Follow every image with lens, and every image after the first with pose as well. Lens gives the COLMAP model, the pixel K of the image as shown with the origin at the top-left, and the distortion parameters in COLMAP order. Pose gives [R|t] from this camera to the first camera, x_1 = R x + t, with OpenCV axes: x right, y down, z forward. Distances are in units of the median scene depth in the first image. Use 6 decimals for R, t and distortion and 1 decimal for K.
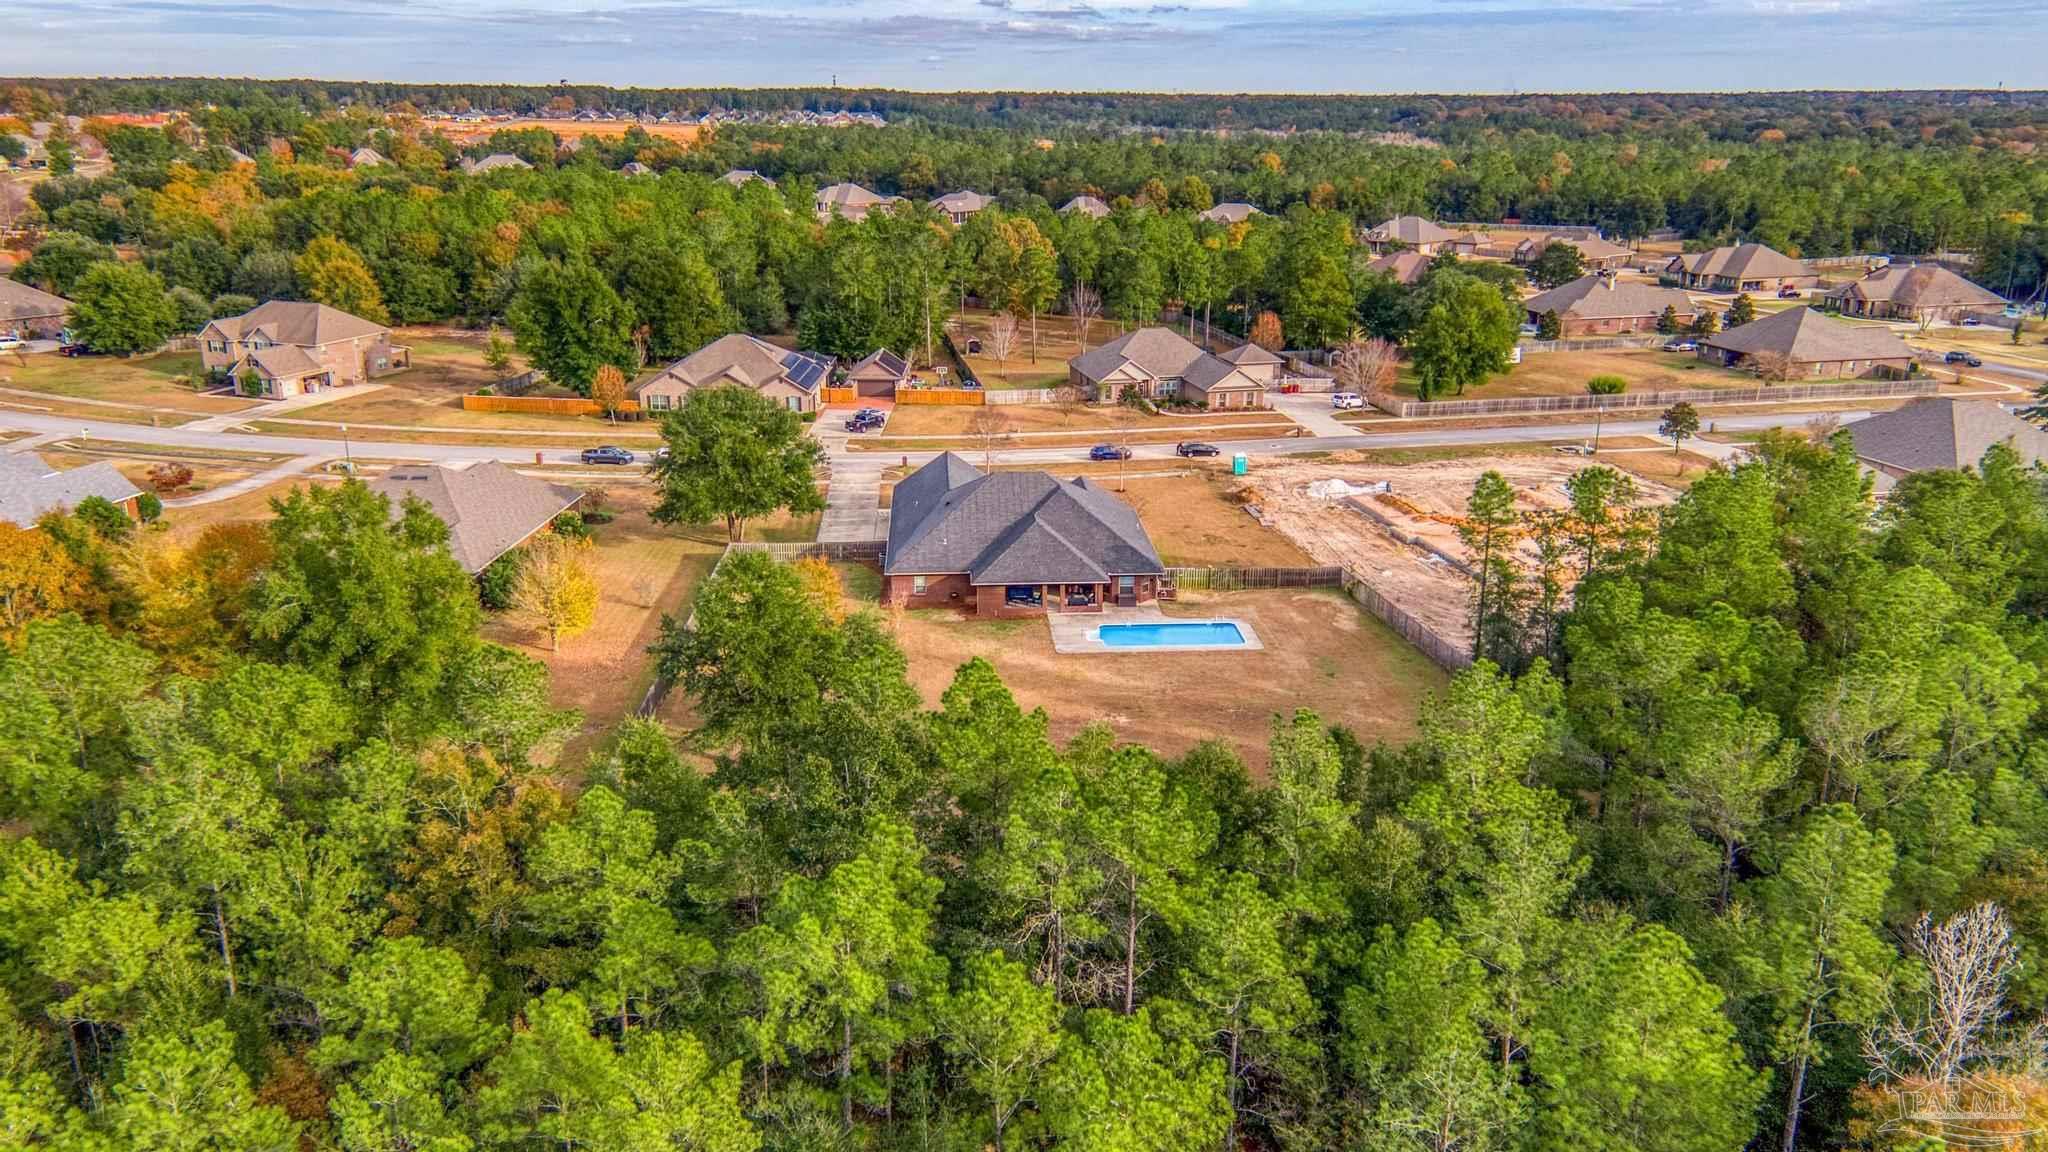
lens RADIAL K [[1507.6, 0, 1024.0], [0, 1507.6, 576.0], [0, 0, 1]] dist [0.091840, -0.110424]
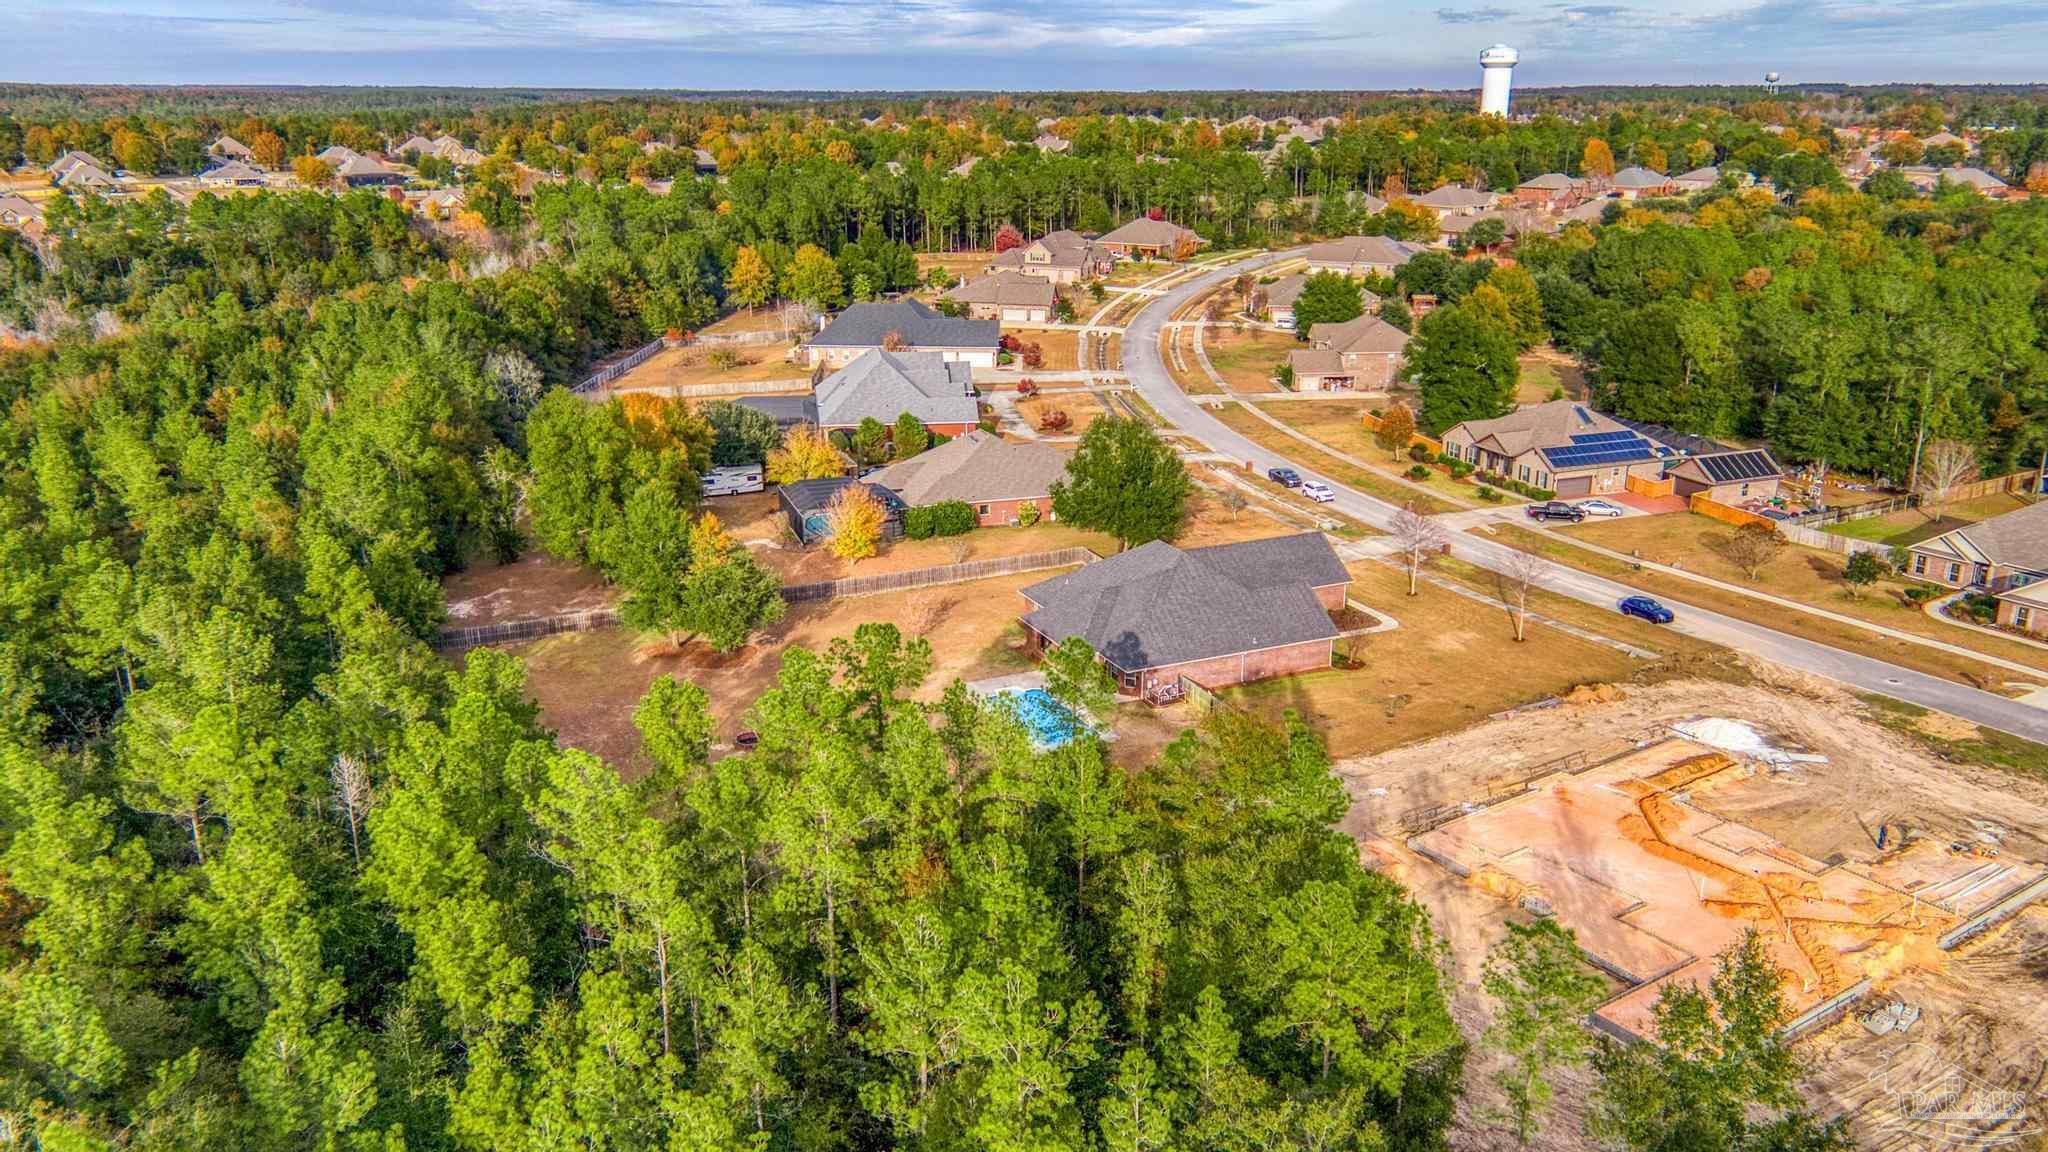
lens RADIAL K [[1507.6, 0, 1024.0], [0, 1507.6, 576.0], [0, 0, 1]] dist [0.091840, -0.110424]
pose [[0.369810, 0.275699, -0.887260, 0.524237], [-0.277921, 0.944060, 0.177511, -0.121391], [0.886567, 0.180943, 0.425745, 0.287691]]
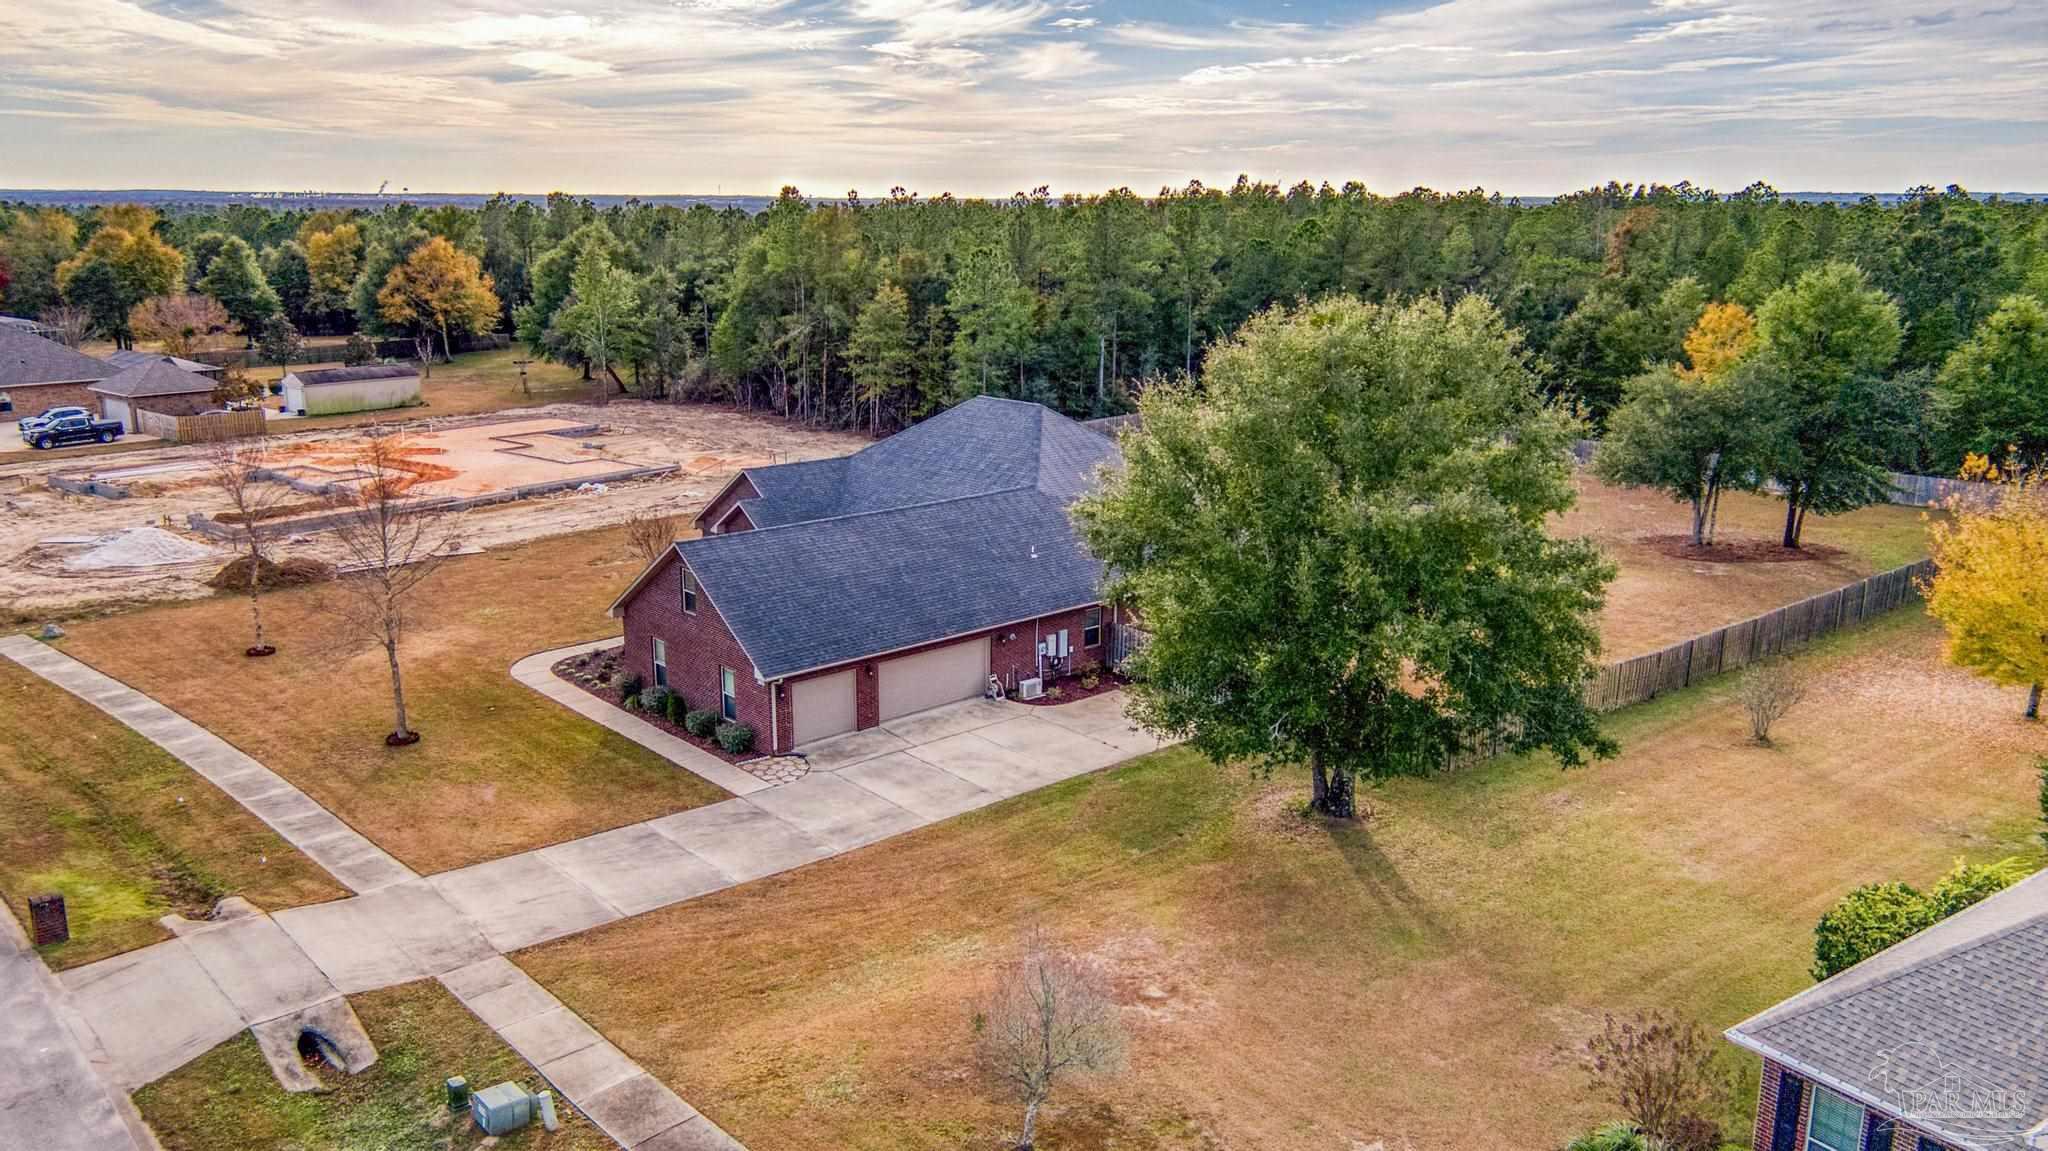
lens RADIAL K [[1507.6, 0, 1024.0], [0, 1507.6, 575.5], [0, 0, 1]] dist [0.091840, -0.110424]
pose [[-0.600442, -0.199934, 0.774271, -0.255449], [0.233978, 0.881942, 0.409185, -0.136691], [-0.764672, 0.426854, -0.482775, 0.754081]]
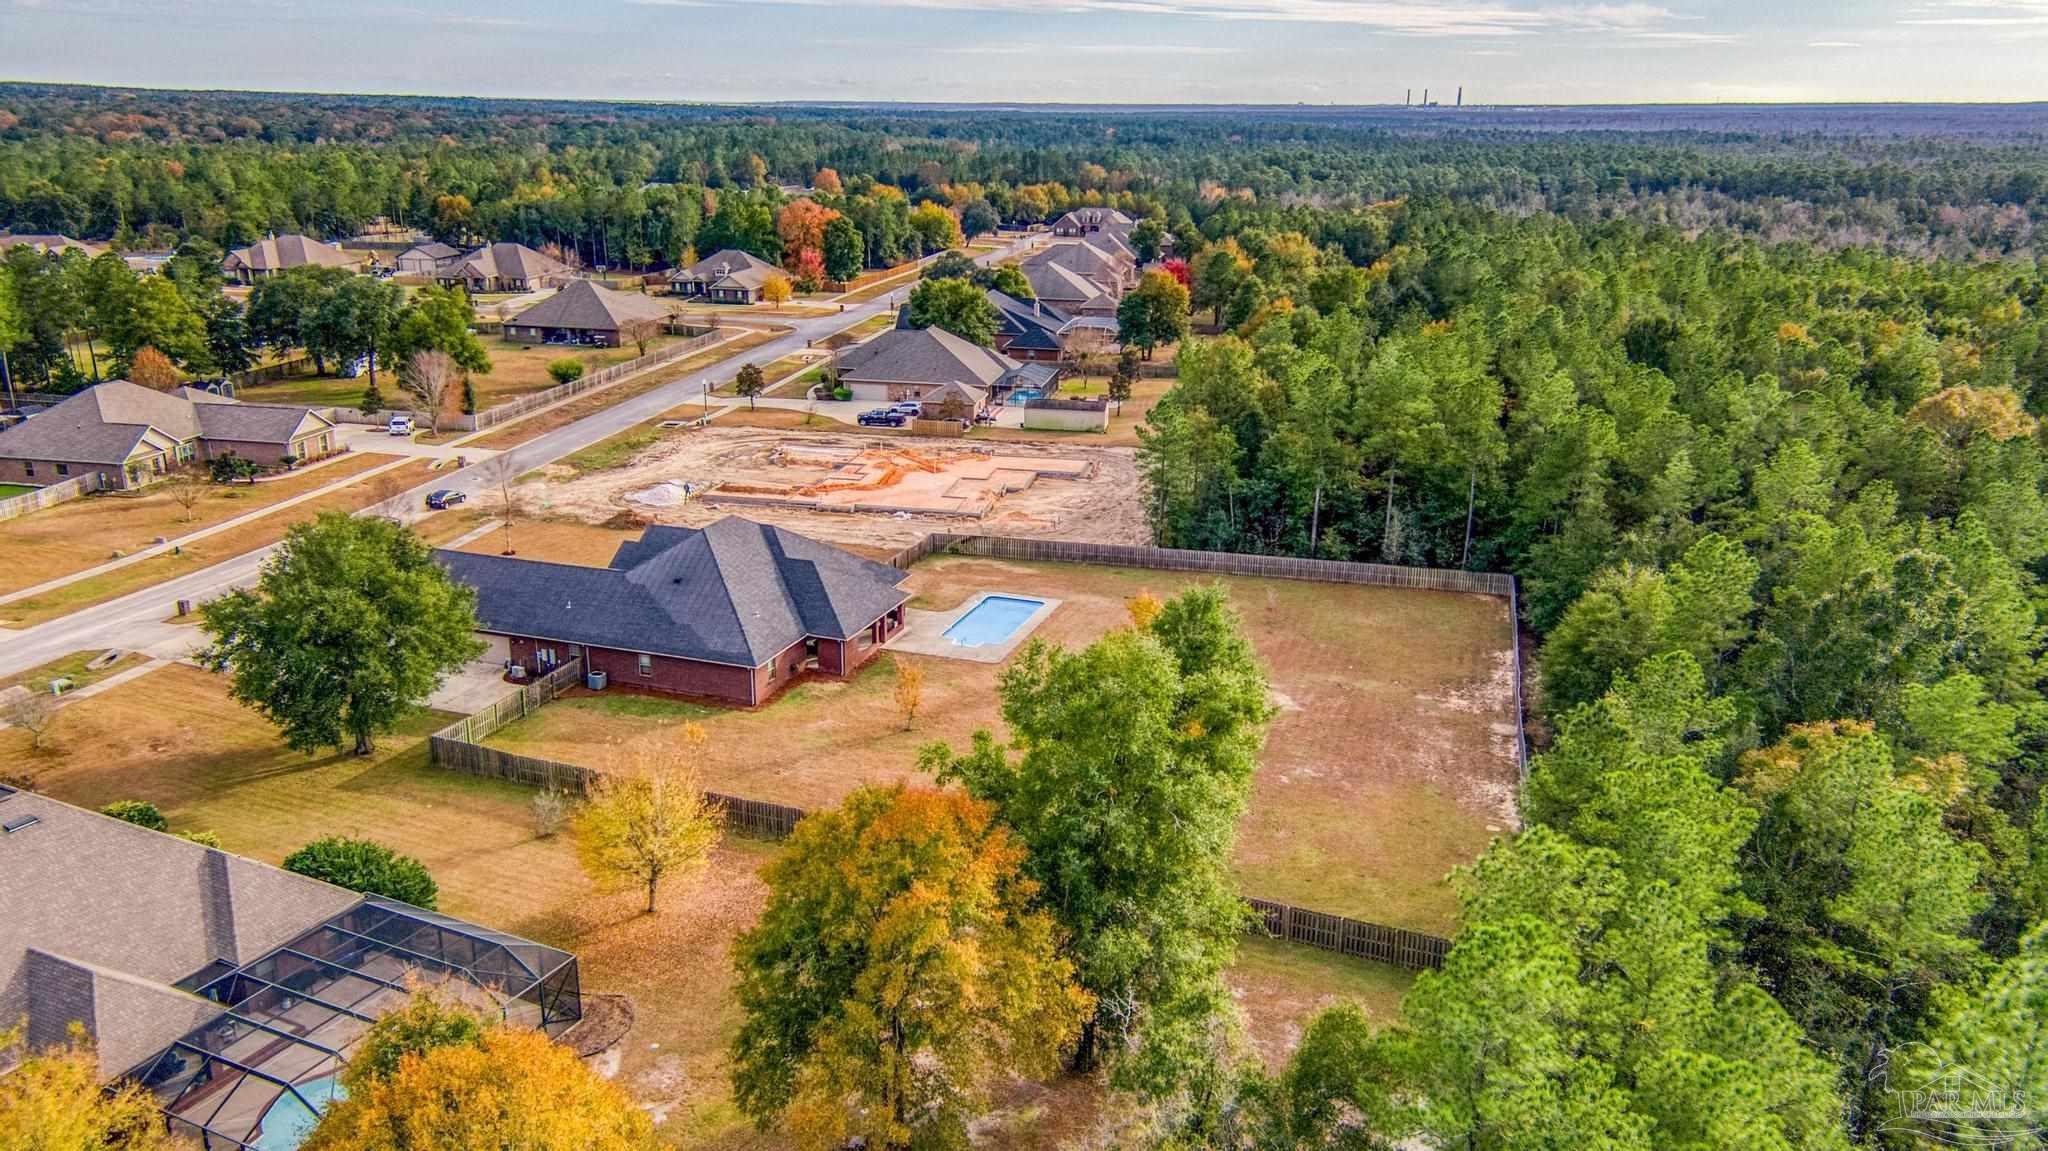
lens RADIAL K [[1479.4, 0, 1024.0], [0, 1479.4, 575.5], [0, 0, 1]] dist [0.094716, -0.088496]
pose [[0.401084, -0.273506, 0.874257, -0.405198], [0.264385, 0.948335, 0.175389, -0.084747], [-0.877059, 0.160795, 0.452673, 0.276859]]
